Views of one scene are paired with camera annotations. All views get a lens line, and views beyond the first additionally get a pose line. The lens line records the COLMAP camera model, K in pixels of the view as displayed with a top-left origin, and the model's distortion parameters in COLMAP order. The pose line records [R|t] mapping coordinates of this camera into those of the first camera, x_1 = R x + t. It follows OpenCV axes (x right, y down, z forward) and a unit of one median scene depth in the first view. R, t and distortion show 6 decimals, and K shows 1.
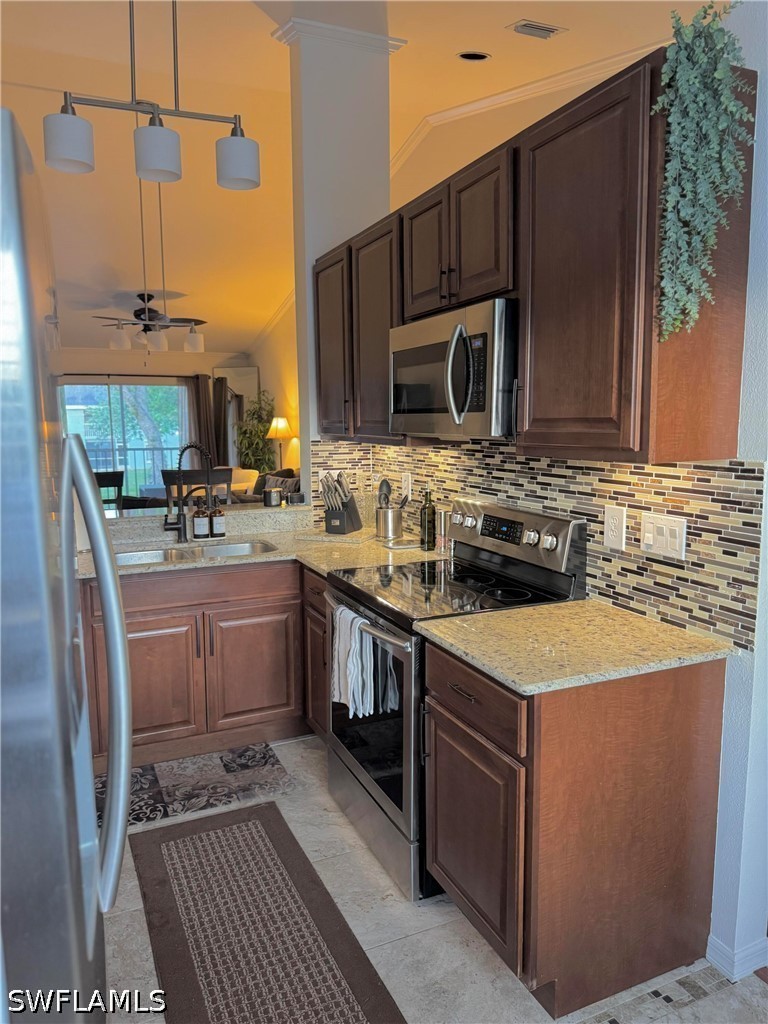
lens RADIAL K [[724.0, 0, 382.4], [0, 724.0, 512.5], [0, 0, 1]] dist [0.053811, -0.054121]
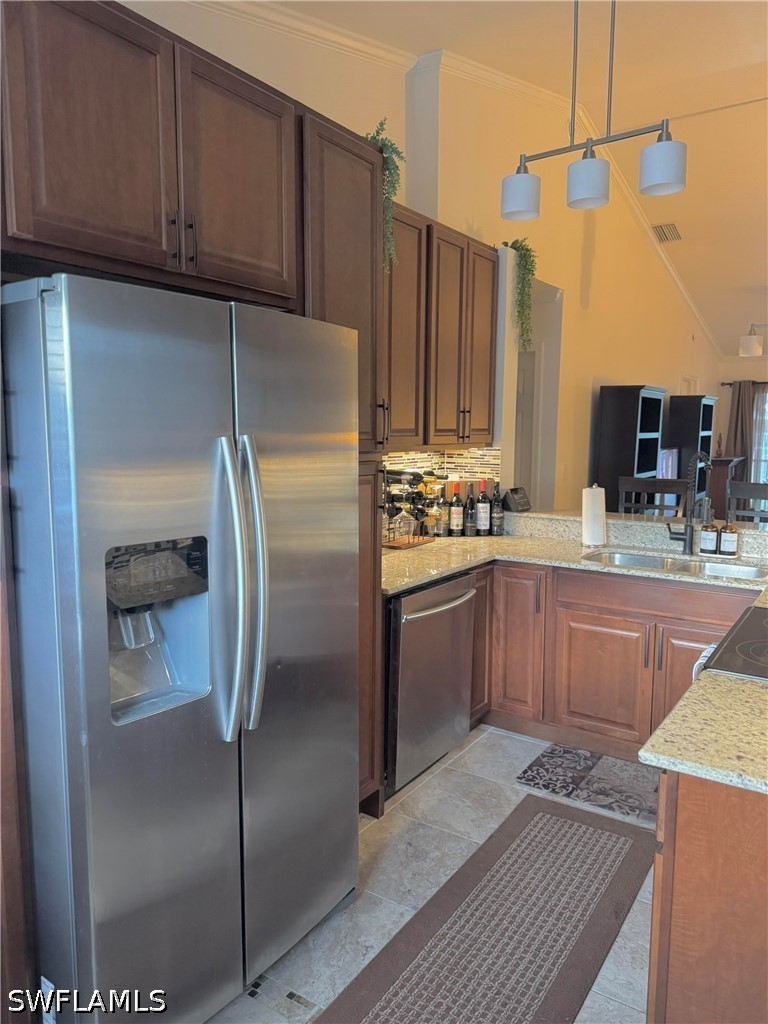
lens RADIAL K [[724.0, 0, 387.1], [0, 724.0, 514.4], [0, 0, 1]] dist [0.053811, -0.054121]
pose [[0.537383, 0.112136, -0.835850, 0.502861], [-0.118682, 0.991313, 0.056690, -0.031004], [0.834945, 0.068736, 0.546023, 0.197100]]
